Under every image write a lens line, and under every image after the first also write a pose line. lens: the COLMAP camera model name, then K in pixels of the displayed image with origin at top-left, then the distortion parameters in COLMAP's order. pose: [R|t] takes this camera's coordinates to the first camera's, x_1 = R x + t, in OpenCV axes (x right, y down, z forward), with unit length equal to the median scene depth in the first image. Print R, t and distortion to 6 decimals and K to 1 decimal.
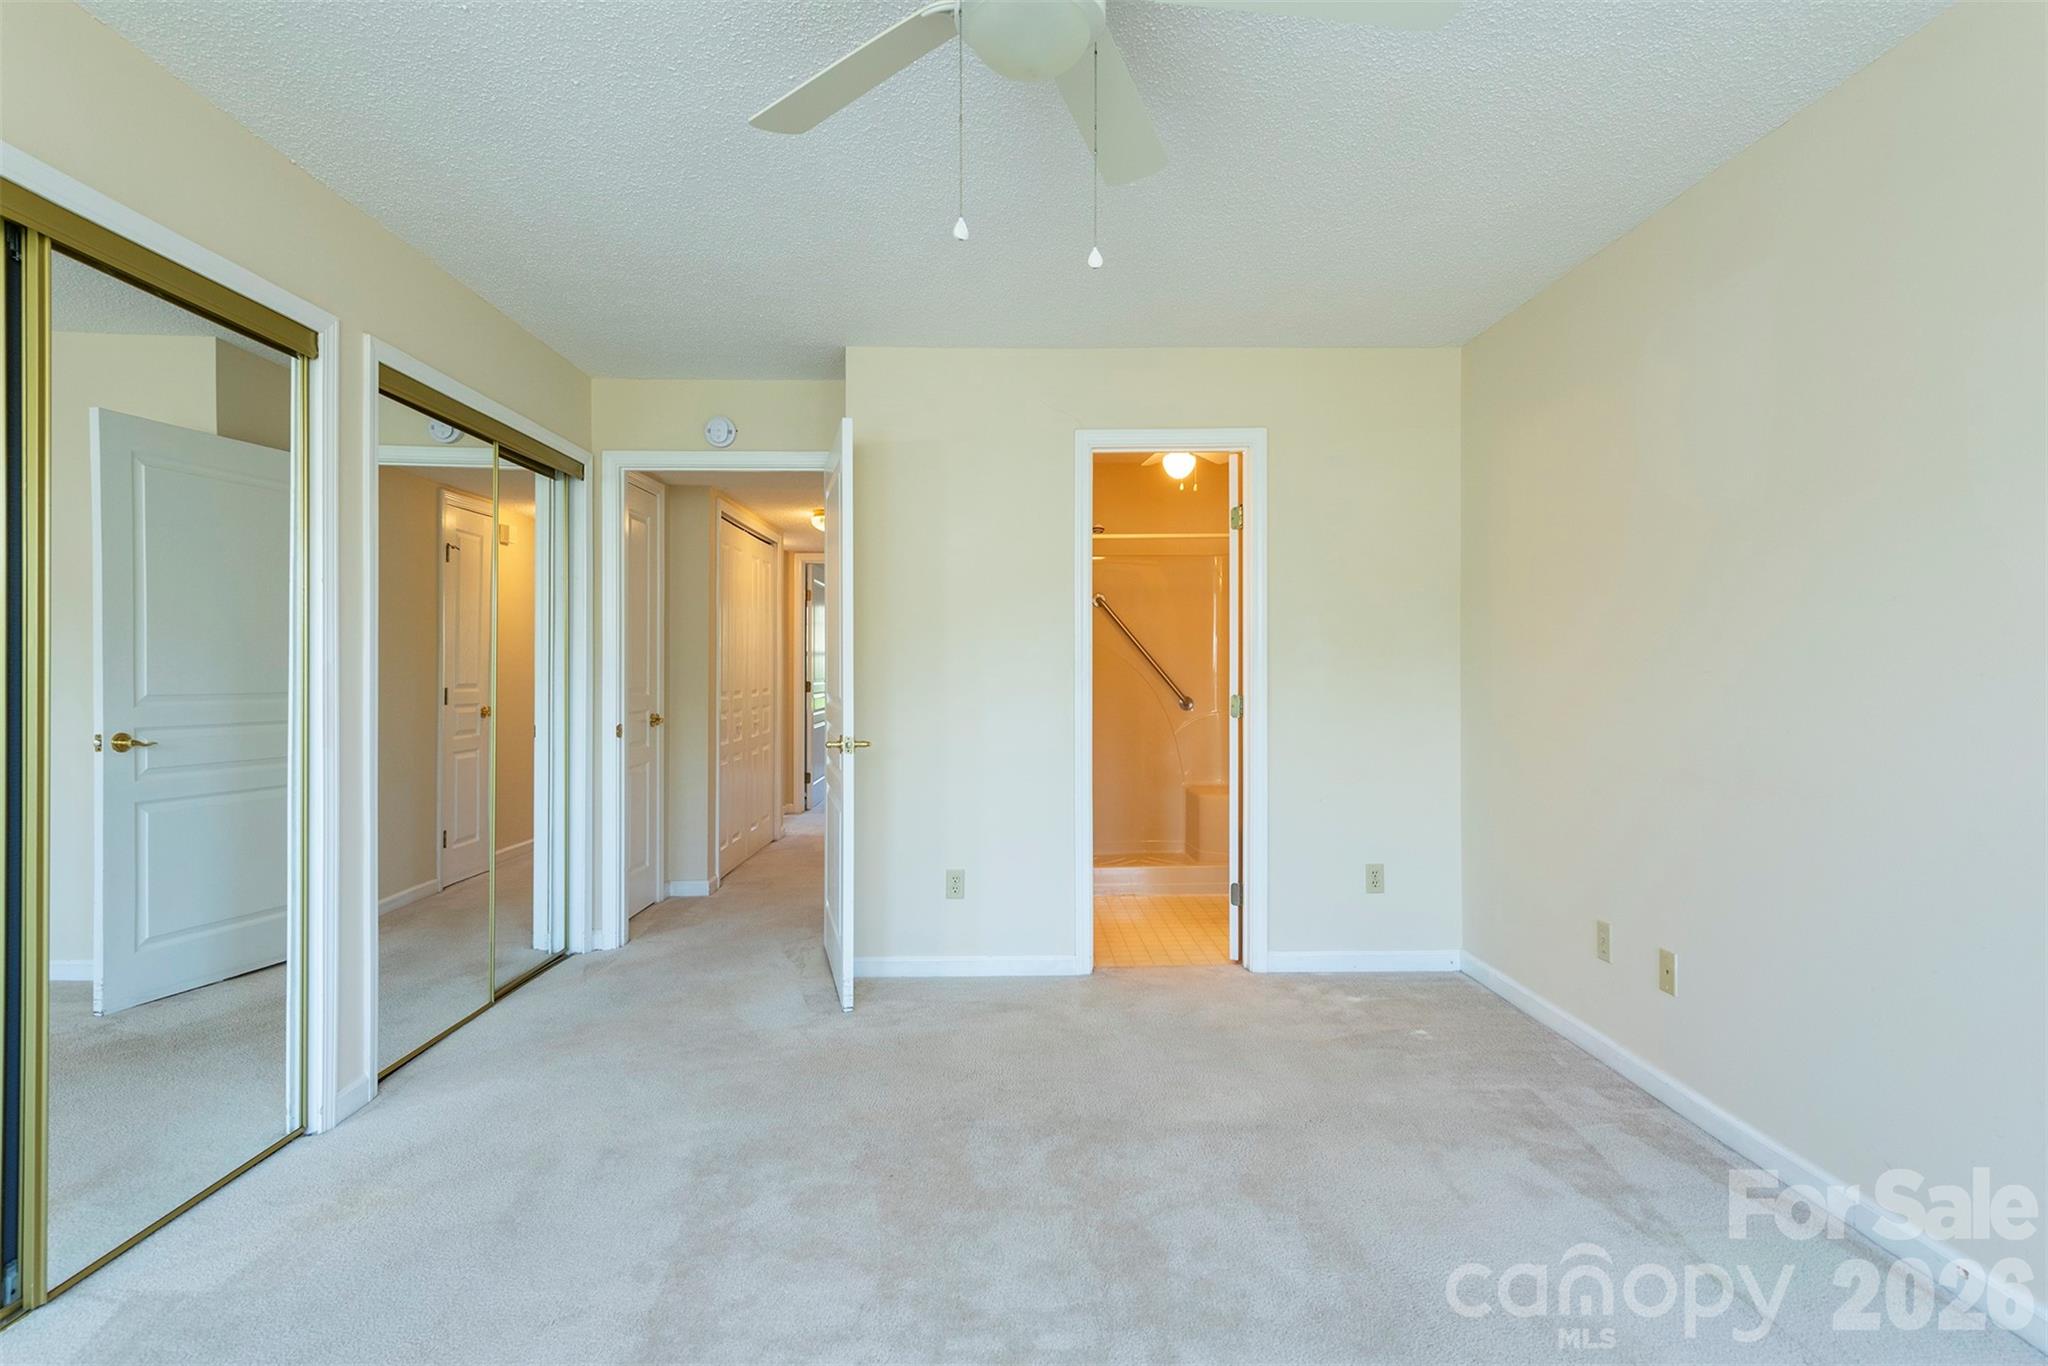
lens RADIAL K [[1037.9, 0, 1024.0], [0, 1037.9, 683.0], [0, 0, 1]] dist [0.027726, -0.014672]
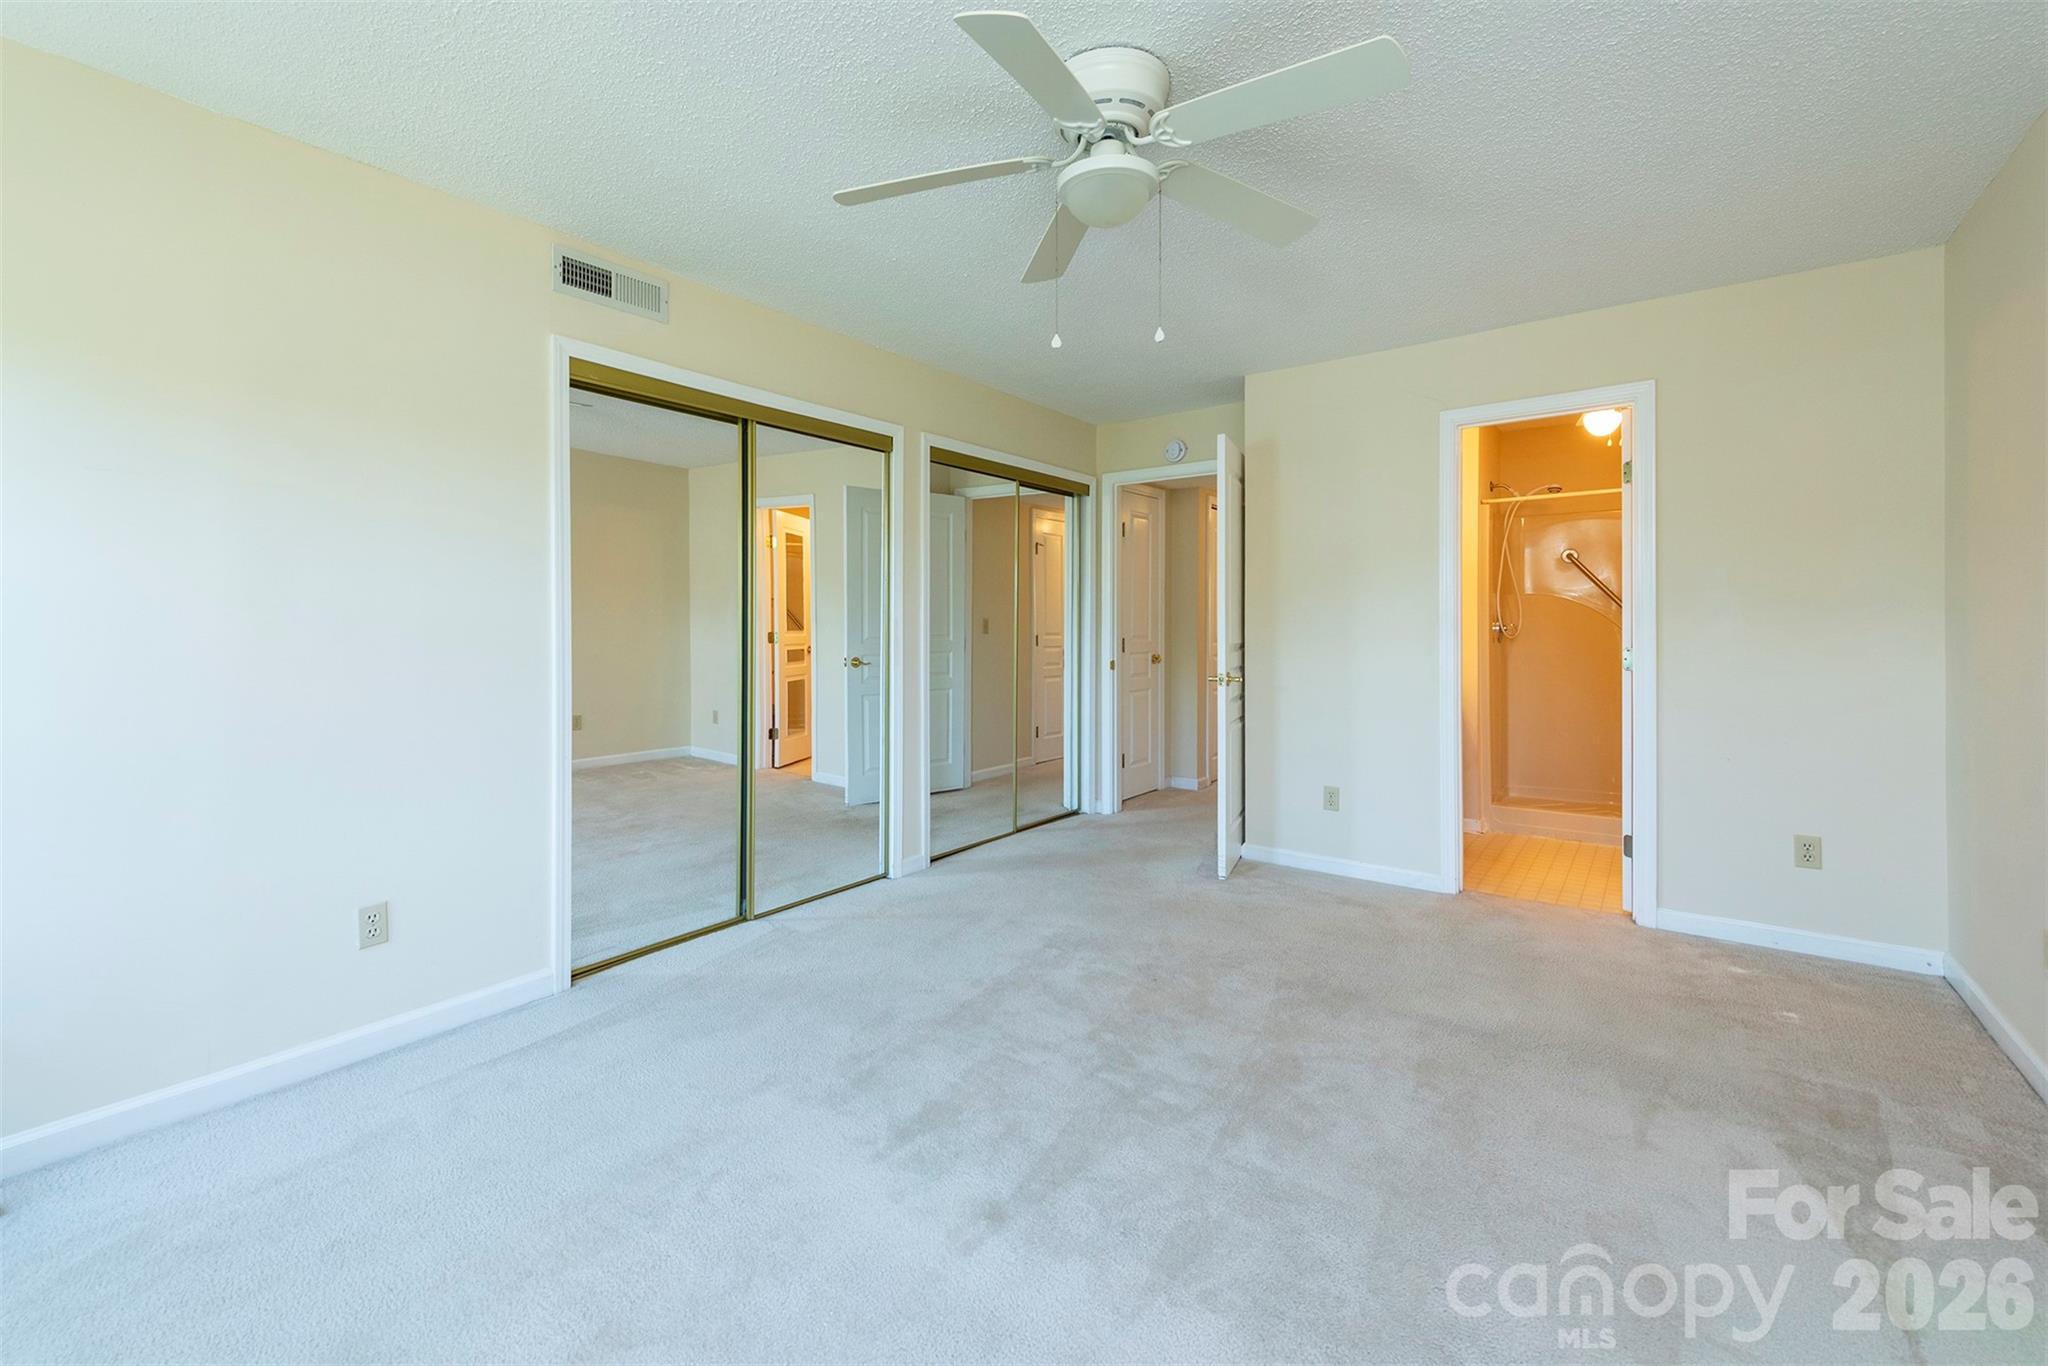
lens RADIAL K [[851.4, 0, 1023.7], [0, 851.4, 637.3], [0, 0, 1]] dist [0.016804, -0.004976]
pose [[0.788611, 0.009242, -0.614823, 0.303639], [-0.007415, 0.999957, 0.005521, 0.001295], [0.614848, 0.000205, 0.788646, -0.017223]]
